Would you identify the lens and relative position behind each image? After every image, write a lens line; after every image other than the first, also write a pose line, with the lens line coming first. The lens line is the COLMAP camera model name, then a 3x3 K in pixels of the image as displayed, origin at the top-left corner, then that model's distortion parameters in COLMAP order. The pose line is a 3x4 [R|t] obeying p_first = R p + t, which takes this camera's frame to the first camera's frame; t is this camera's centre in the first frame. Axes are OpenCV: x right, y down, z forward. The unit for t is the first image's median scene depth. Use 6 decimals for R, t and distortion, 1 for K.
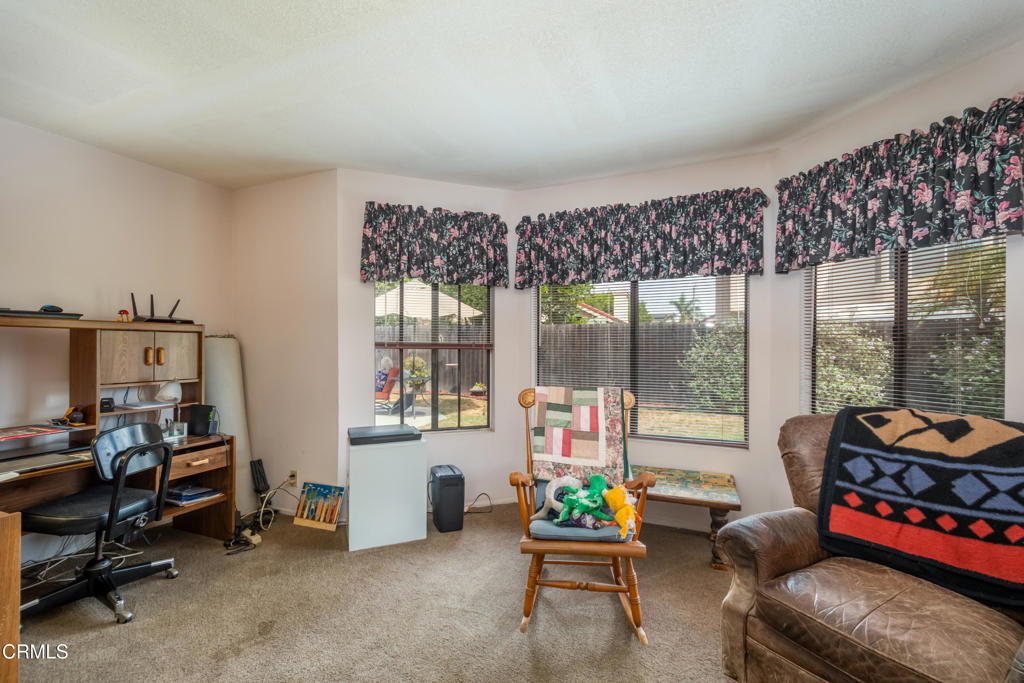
lens RADIAL K [[448.8, 0, 515.6], [0, 448.8, 345.7], [0, 0, 1]] dist [0.000776, -0.000732]
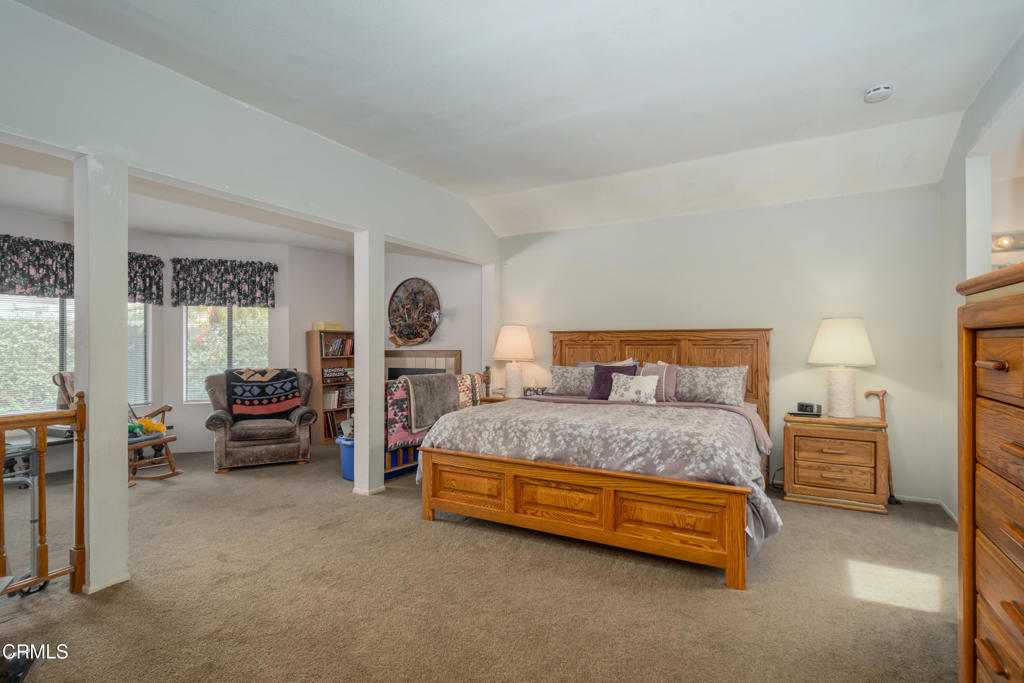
lens RADIAL K [[493.6, 0, 512.0], [0, 493.6, 341.5], [0, 0, 1]] dist [0.003260, 0.000222]
pose [[0.067017, 0.009368, 0.997708, -1.734020], [0.004709, 0.999942, -0.009705, 0.014131], [-0.997741, 0.005348, 0.066969, -0.695000]]
